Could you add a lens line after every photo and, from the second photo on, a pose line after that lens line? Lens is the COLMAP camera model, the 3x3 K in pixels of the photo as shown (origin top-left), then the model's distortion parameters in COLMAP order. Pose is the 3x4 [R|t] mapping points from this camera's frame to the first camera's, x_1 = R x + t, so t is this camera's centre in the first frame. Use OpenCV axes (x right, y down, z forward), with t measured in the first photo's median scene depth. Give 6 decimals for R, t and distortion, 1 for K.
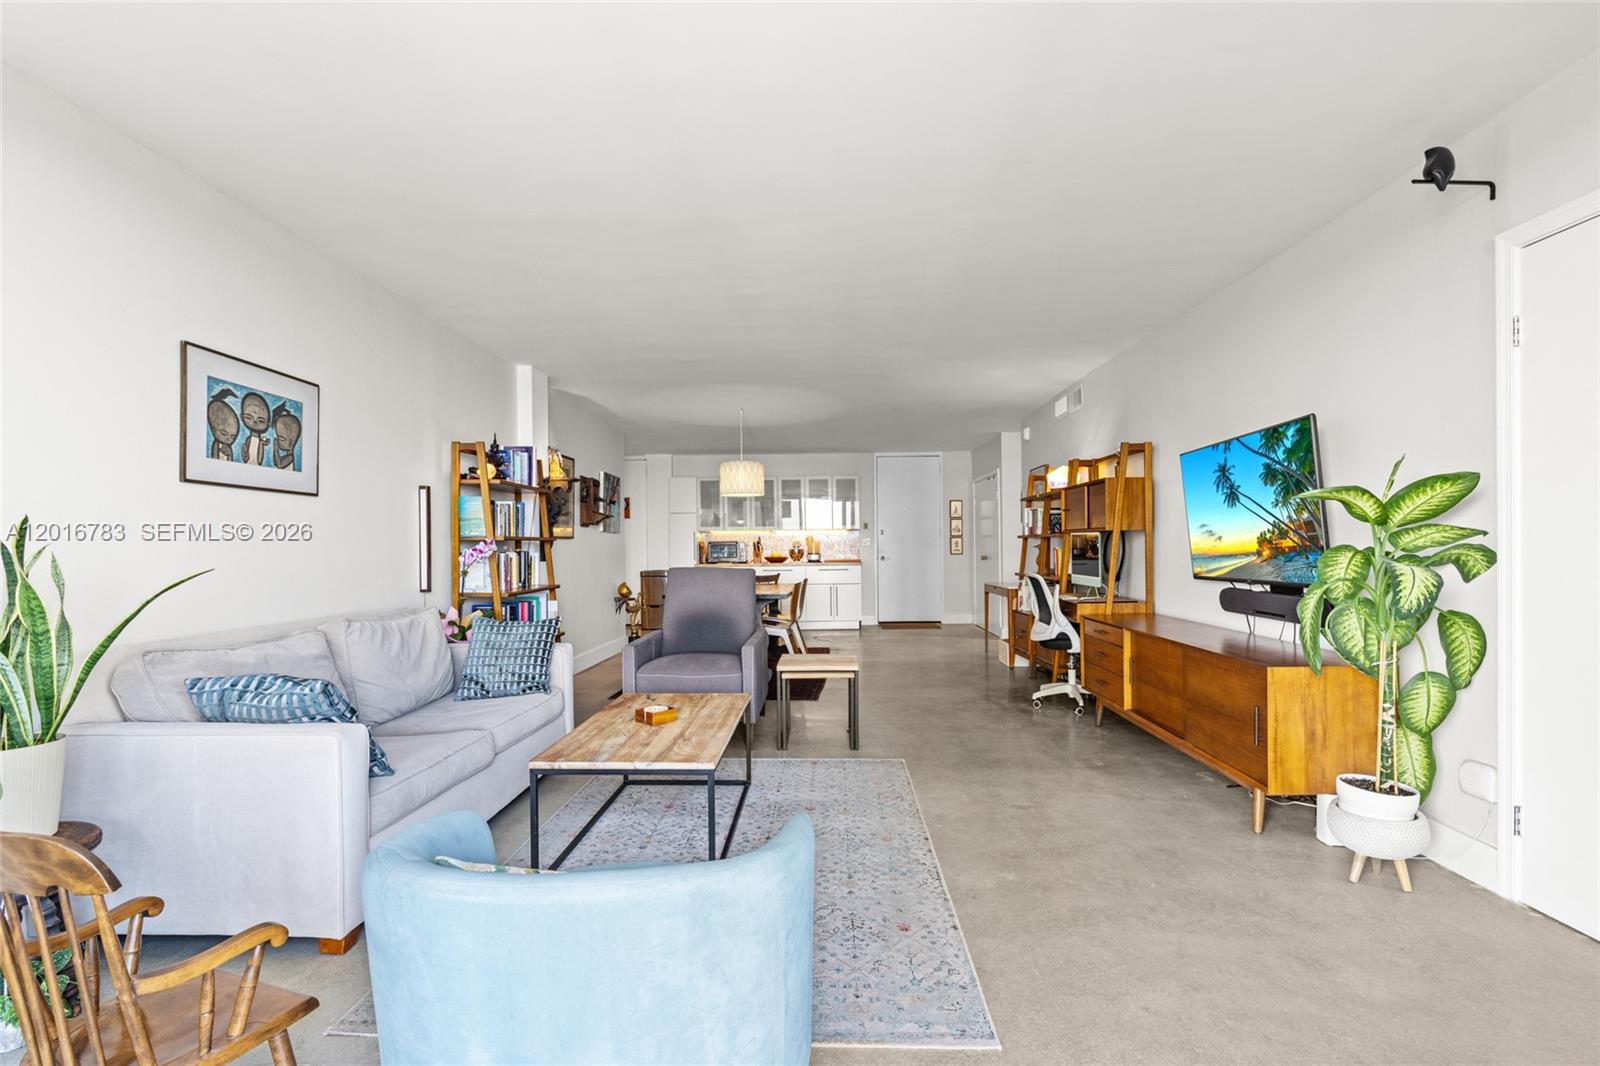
lens RADIAL K [[739.9, 0, 807.3], [0, 739.9, 542.7], [0, 0, 1]] dist [-0.005471, 0.000029]
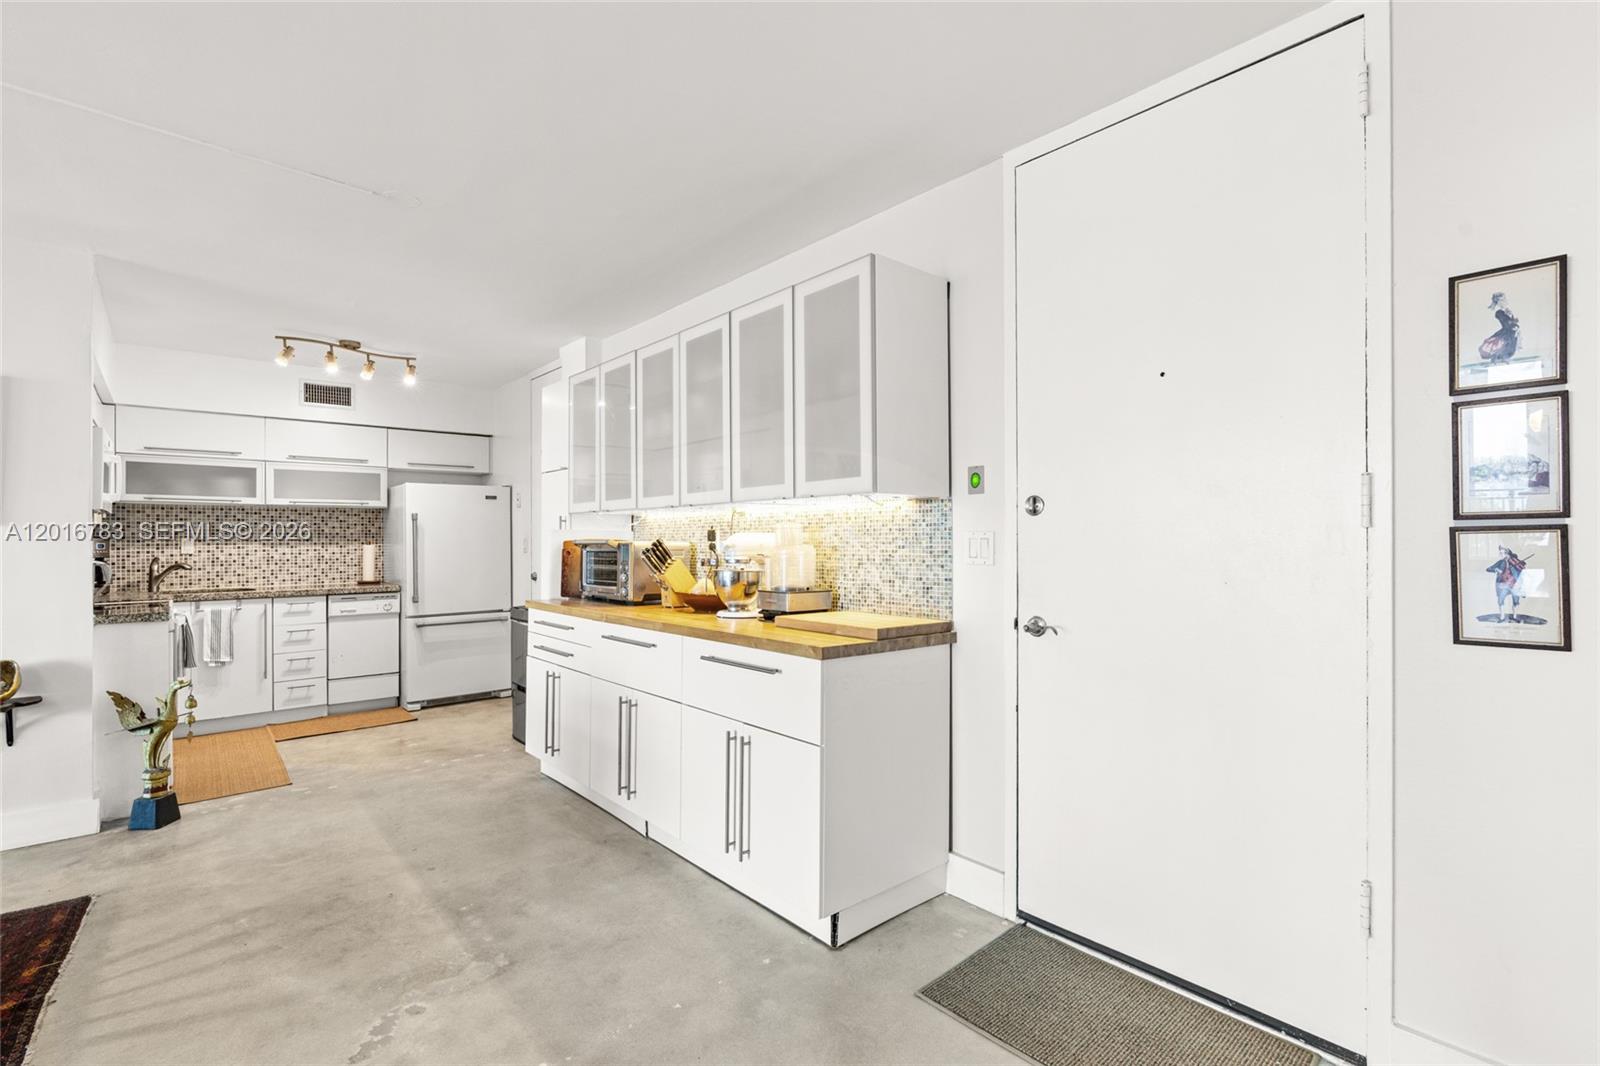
lens RADIAL K [[720.1, 0, 800.7], [0, 720.1, 535.3], [0, 0, 1]] dist [-0.003507, 0.001383]
pose [[0.675468, 0.004121, -0.737378, 0.594559], [0.003790, 0.999952, 0.009060, -0.021362], [0.737380, -0.008915, 0.675420, 2.272976]]
